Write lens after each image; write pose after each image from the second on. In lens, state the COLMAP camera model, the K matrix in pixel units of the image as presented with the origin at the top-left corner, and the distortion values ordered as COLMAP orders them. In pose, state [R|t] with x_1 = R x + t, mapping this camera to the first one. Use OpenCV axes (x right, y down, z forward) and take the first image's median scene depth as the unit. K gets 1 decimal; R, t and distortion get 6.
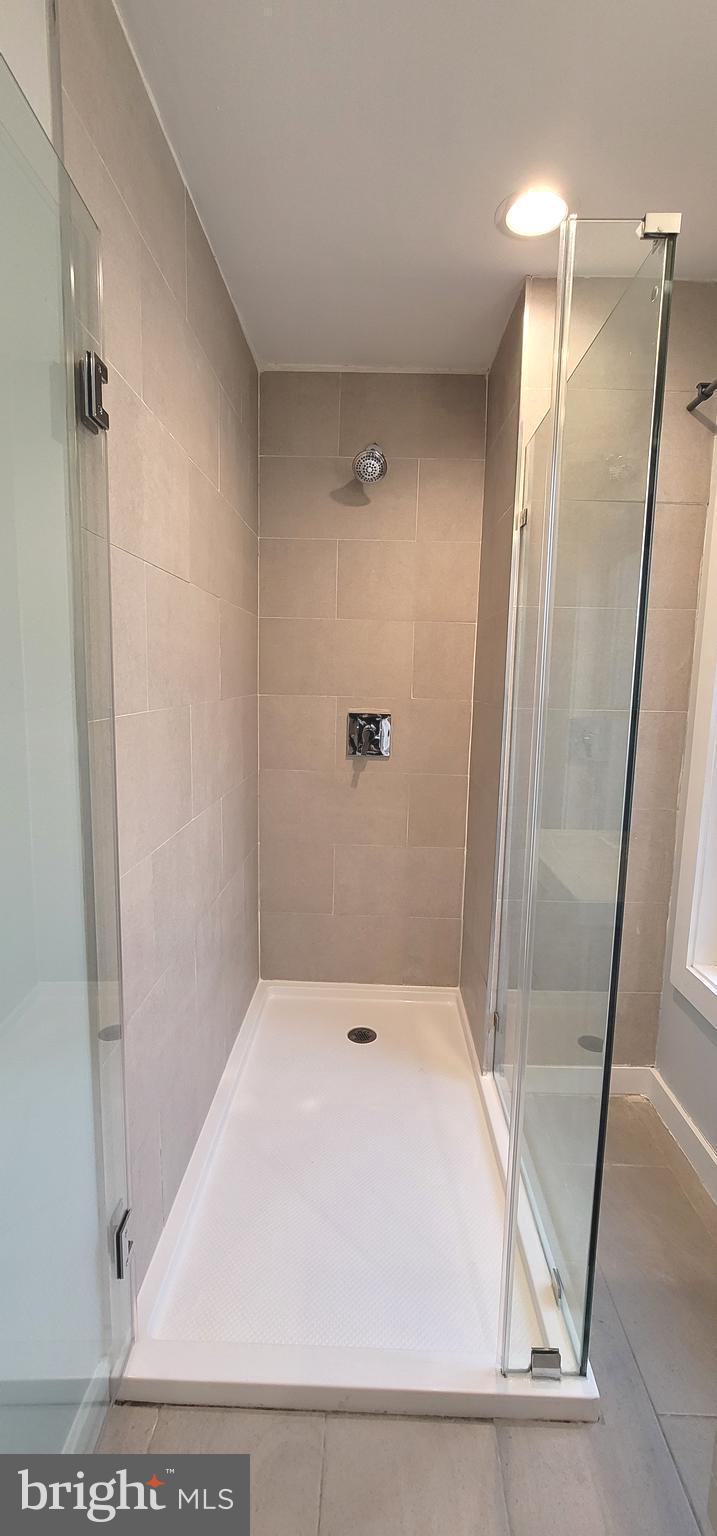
lens RADIAL K [[624.9, 0, 356.1], [0, 624.9, 761.9], [0, 0, 1]] dist [-0.002187, -0.000135]
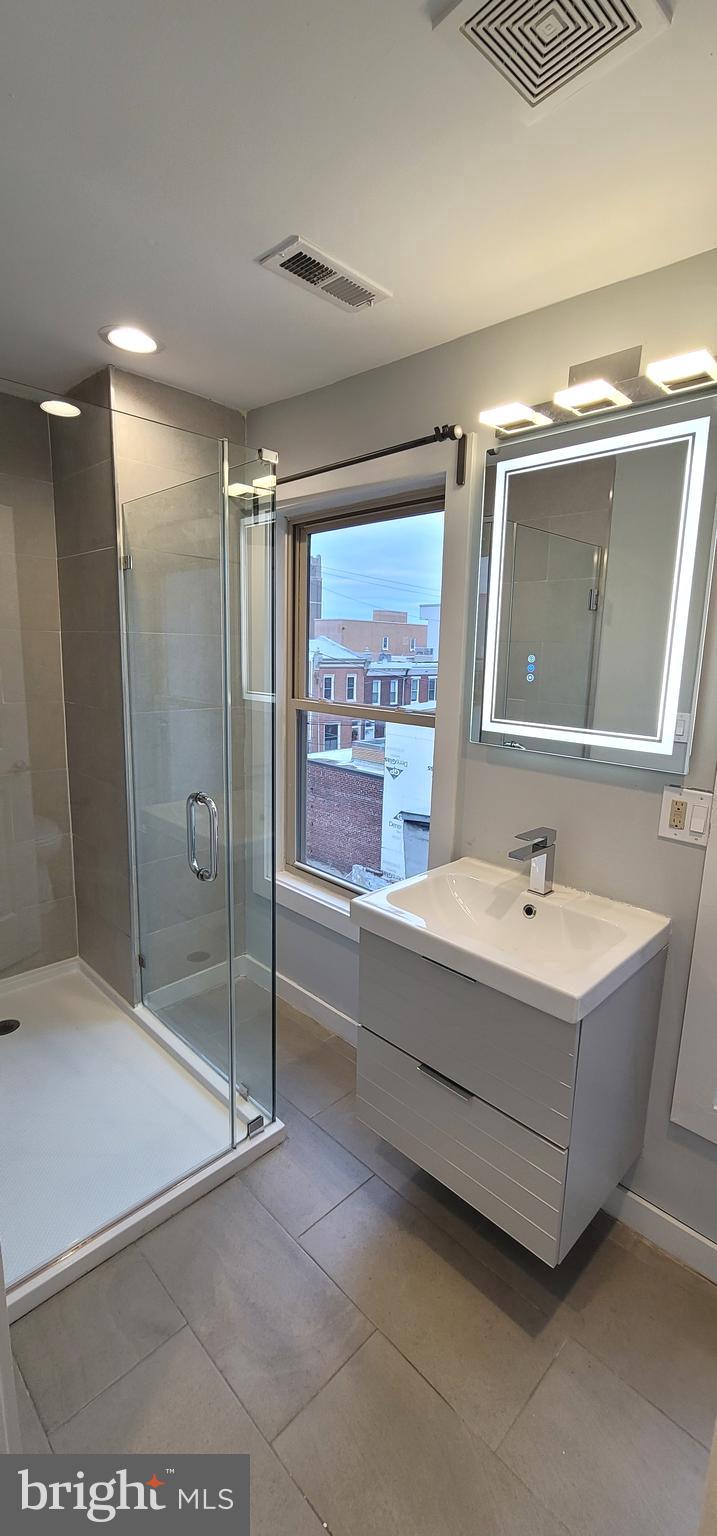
lens RADIAL K [[624.9, 0, 360.8], [0, 624.9, 761.5], [0, 0, 1]] dist [-0.002187, -0.000135]
pose [[0.690744, -0.130154, 0.711289, -0.308186], [0.085308, 0.991466, 0.098577, -0.068910], [-0.718049, -0.007413, 0.695953, -0.186011]]
